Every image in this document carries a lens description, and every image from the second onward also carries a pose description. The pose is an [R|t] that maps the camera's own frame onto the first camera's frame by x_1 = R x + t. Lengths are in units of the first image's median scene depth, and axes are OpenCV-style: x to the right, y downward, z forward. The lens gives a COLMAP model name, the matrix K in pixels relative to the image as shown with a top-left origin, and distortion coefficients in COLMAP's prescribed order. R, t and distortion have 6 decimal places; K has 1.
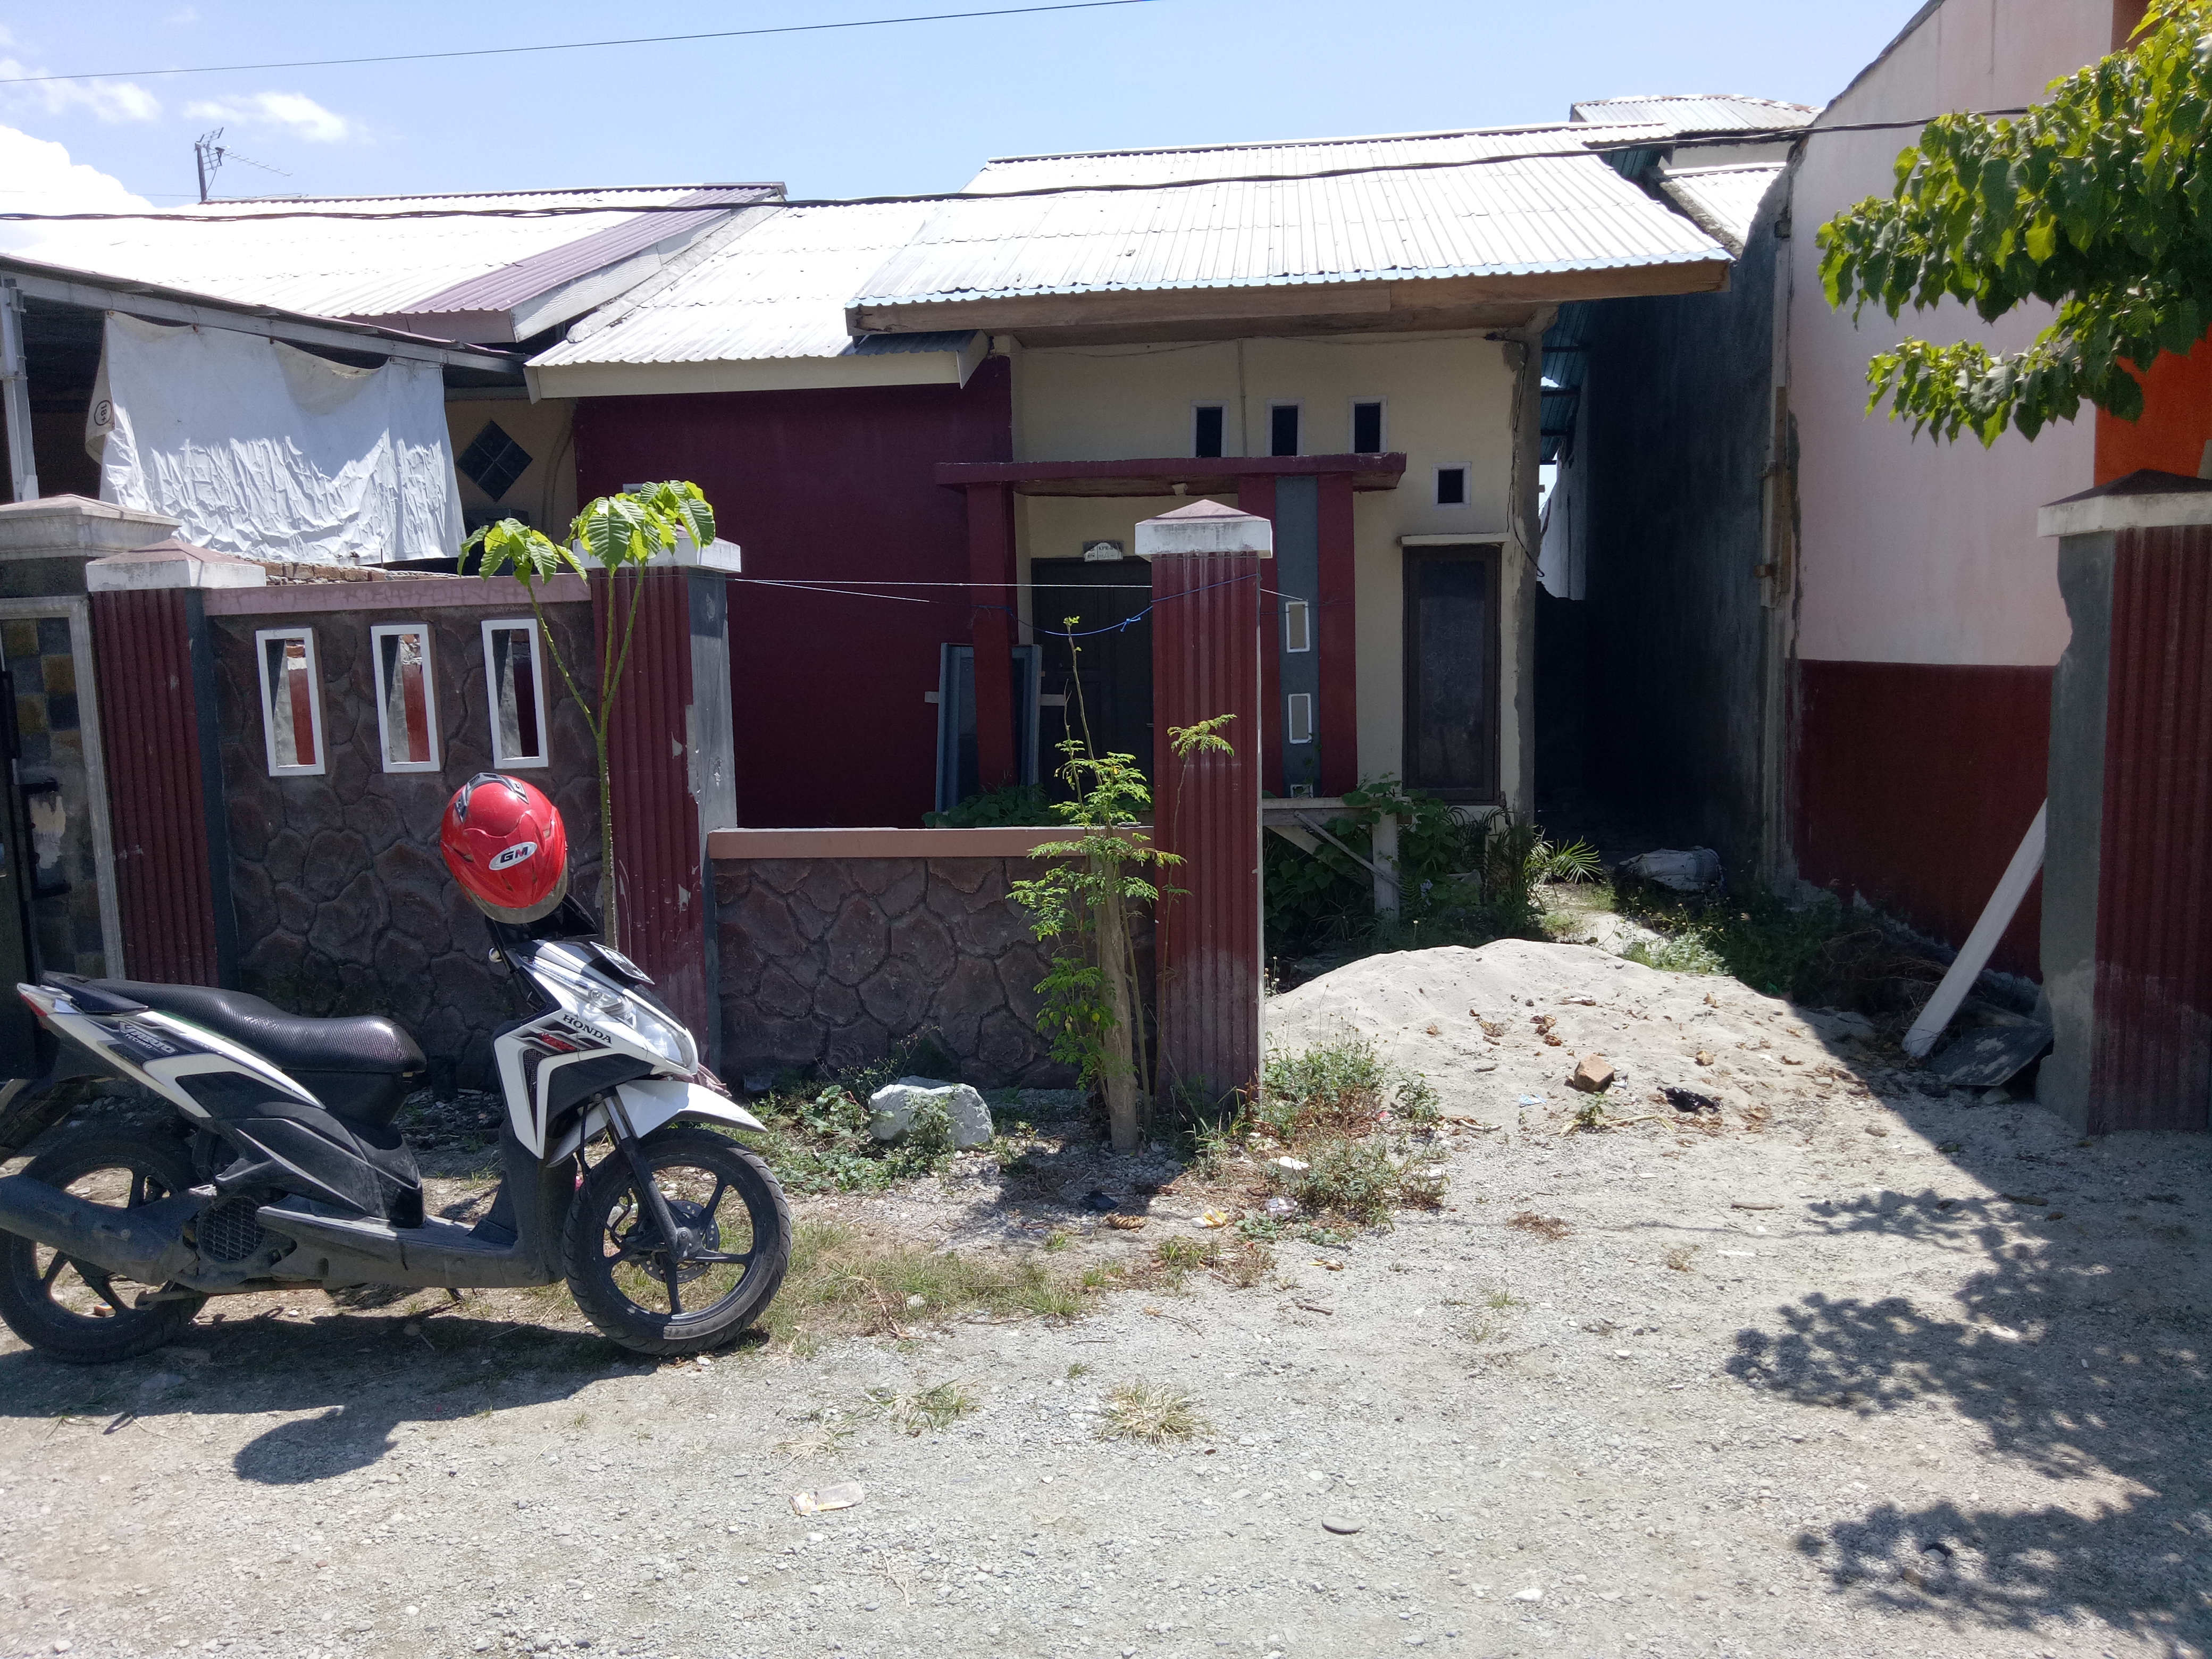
lens RADIAL K [[1568.1, 0, 1106.2], [0, 1568.1, 891.8], [0, 0, 1]] dist [0.009548, -0.000462]
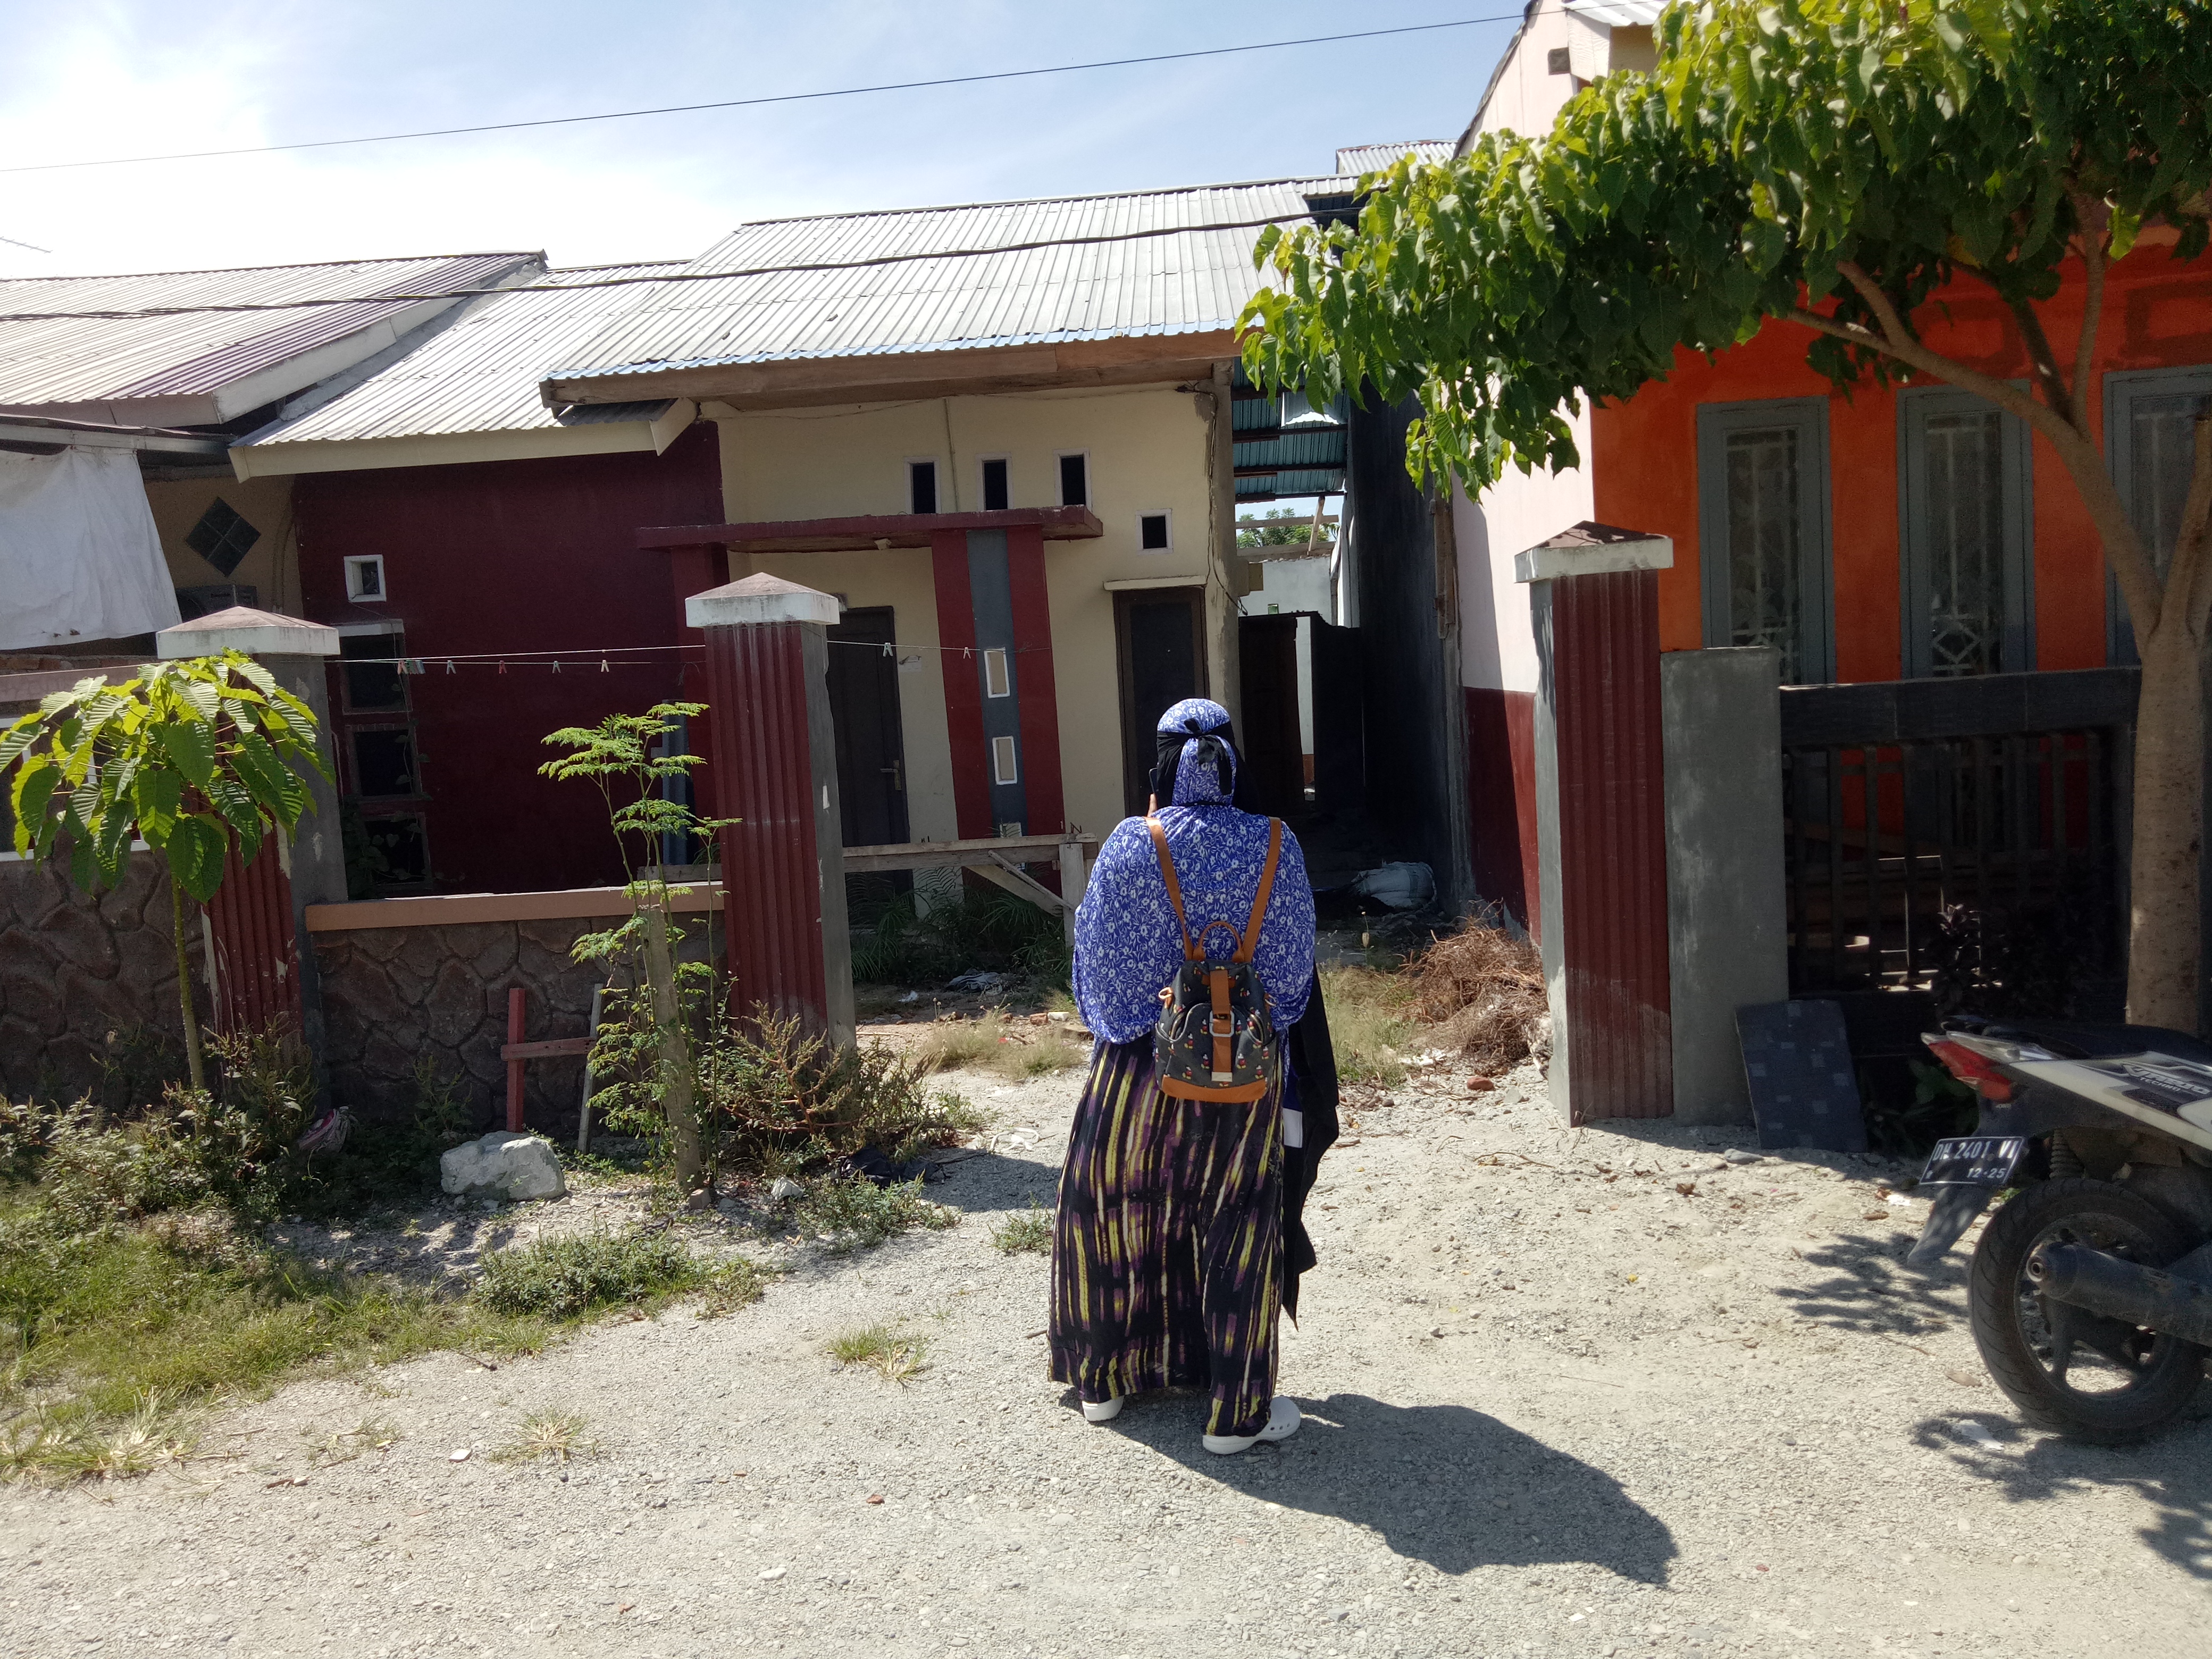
lens RADIAL K [[1544.1, 0, 1063.8], [0, 1544.1, 901.9], [0, 0, 1]] dist [0.040305, -0.075552]
pose [[0.997451, -0.046017, 0.054535, 0.112798], [0.046738, 0.998835, -0.012011, -0.002875], [-0.053919, 0.014530, 0.998440, -0.030560]]
